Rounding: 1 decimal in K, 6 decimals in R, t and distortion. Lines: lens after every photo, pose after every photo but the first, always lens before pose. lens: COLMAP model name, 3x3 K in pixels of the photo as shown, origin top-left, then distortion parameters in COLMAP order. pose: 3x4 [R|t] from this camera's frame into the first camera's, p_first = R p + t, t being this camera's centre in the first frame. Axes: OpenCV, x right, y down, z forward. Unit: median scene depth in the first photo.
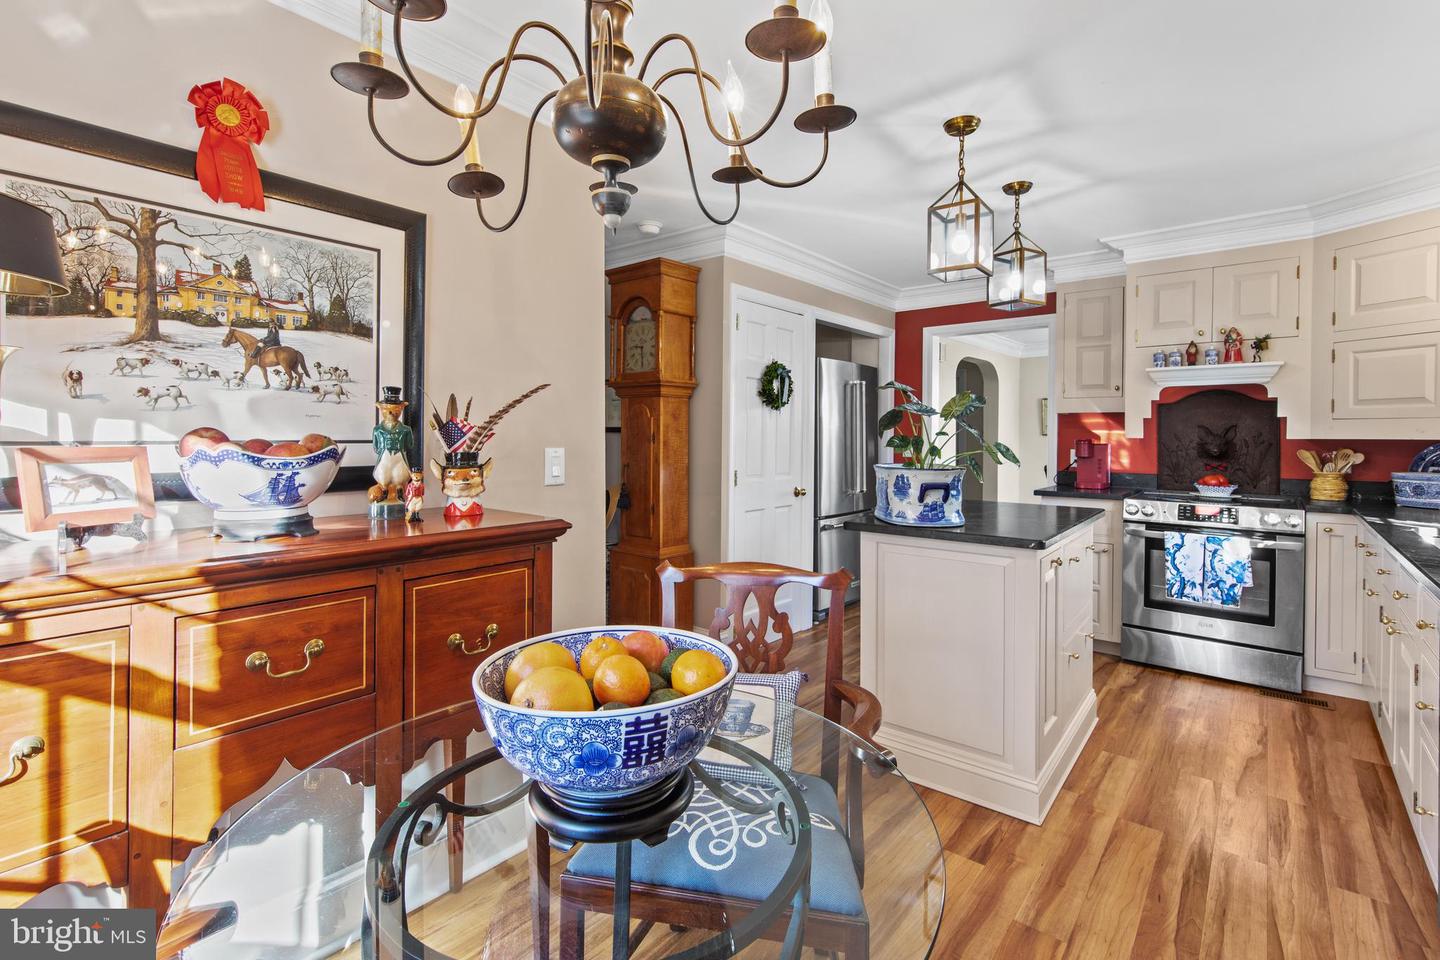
lens RADIAL K [[663.3, 0, 713.3], [0, 663.3, 447.0], [0, 0, 1]] dist [0.000789, 0.000170]
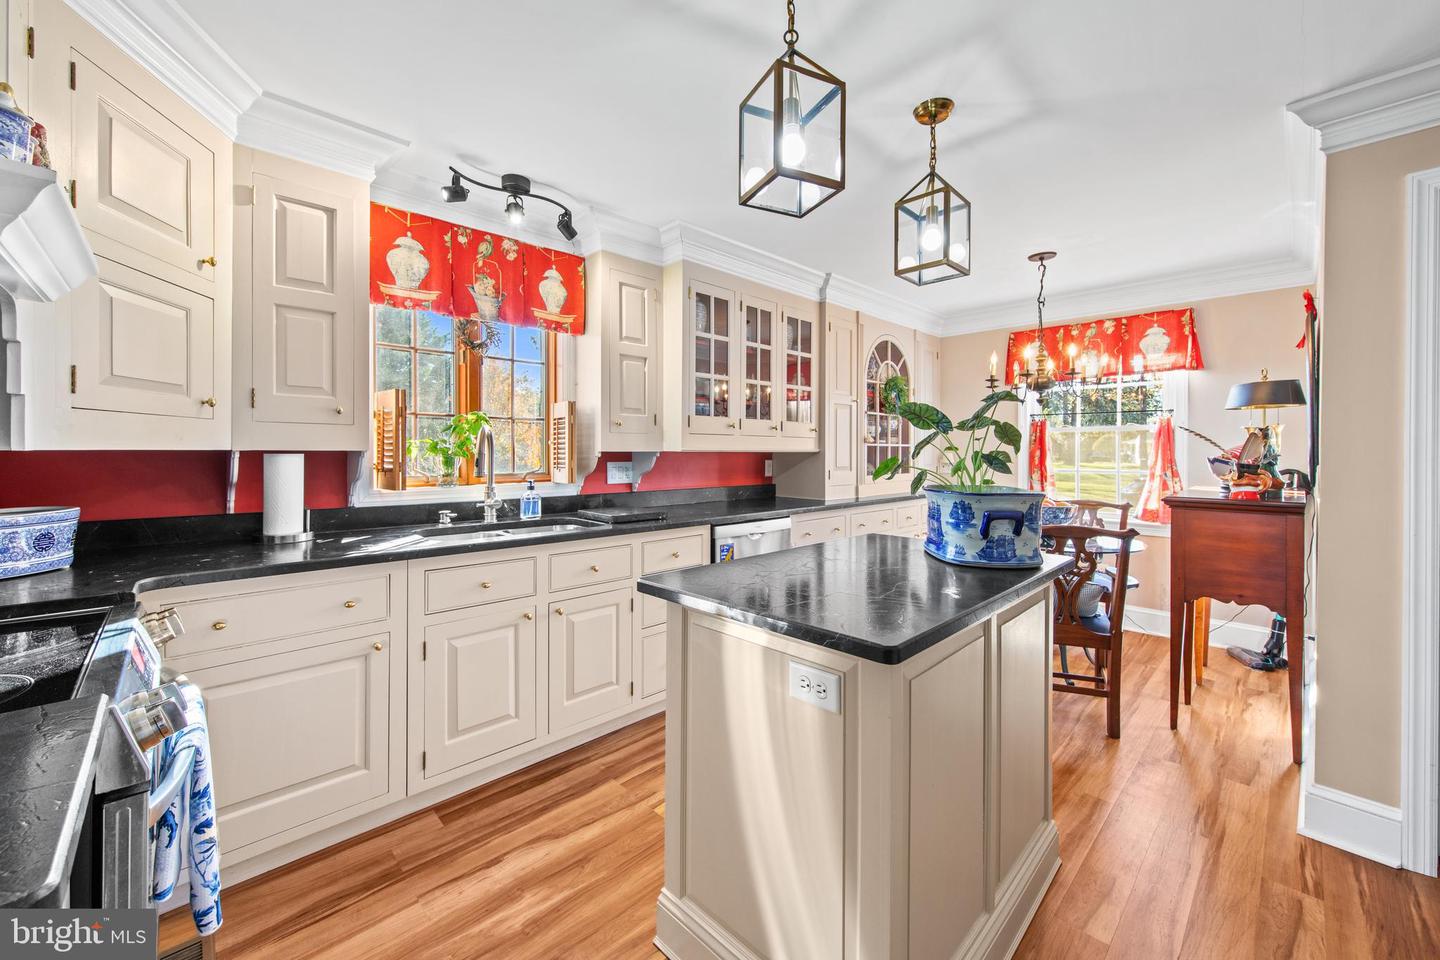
lens RADIAL K [[558.1, 0, 722.7], [0, 558.1, 449.7], [0, 0, 1]] dist [-0.000375, -0.000070]
pose [[-0.995065, -0.008467, 0.098868, 0.403262], [-0.006976, 0.999857, 0.015419, -0.019890], [-0.098985, 0.014653, -0.994981, 1.243419]]
